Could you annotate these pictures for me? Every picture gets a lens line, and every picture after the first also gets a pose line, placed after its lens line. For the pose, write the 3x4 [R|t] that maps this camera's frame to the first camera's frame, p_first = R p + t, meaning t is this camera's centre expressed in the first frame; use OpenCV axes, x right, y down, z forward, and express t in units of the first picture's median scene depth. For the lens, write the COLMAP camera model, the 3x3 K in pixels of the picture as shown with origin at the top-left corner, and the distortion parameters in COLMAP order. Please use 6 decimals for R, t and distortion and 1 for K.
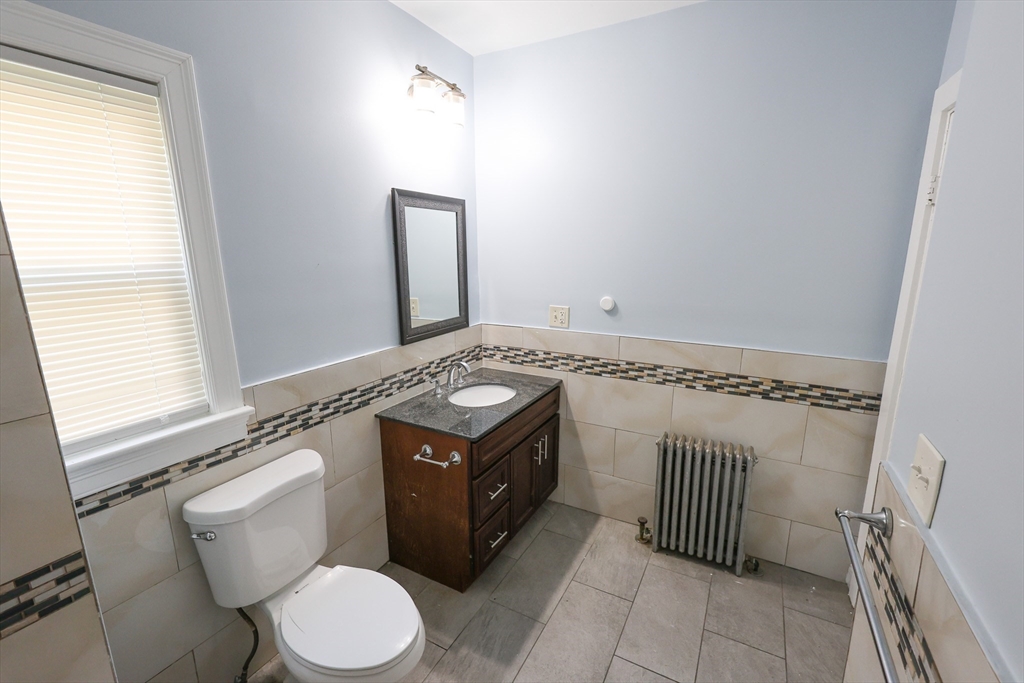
lens RADIAL K [[444.3, 0, 508.0], [0, 444.3, 341.7], [0, 0, 1]] dist [0.005202, -0.000851]
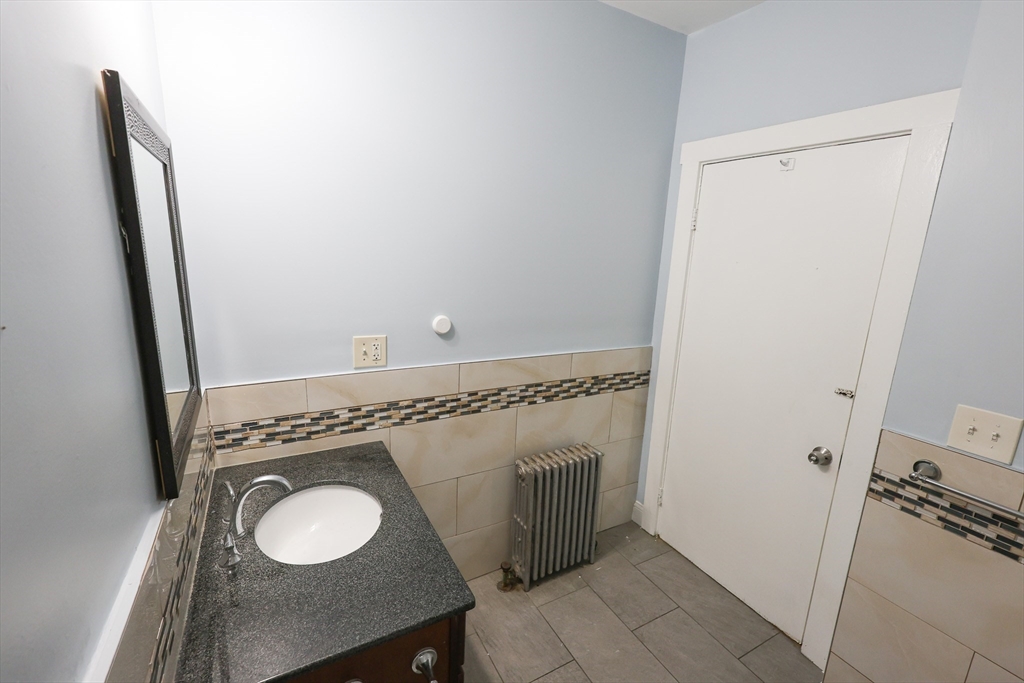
lens RADIAL K [[444.3, 0, 510.5], [0, 444.3, 341.1], [0, 0, 1]] dist [0.005202, -0.000851]
pose [[0.526908, -0.153758, 0.835898, -0.363630], [0.137235, 0.985986, 0.094859, -0.117249], [-0.838769, 0.064733, 0.540625, 0.503591]]
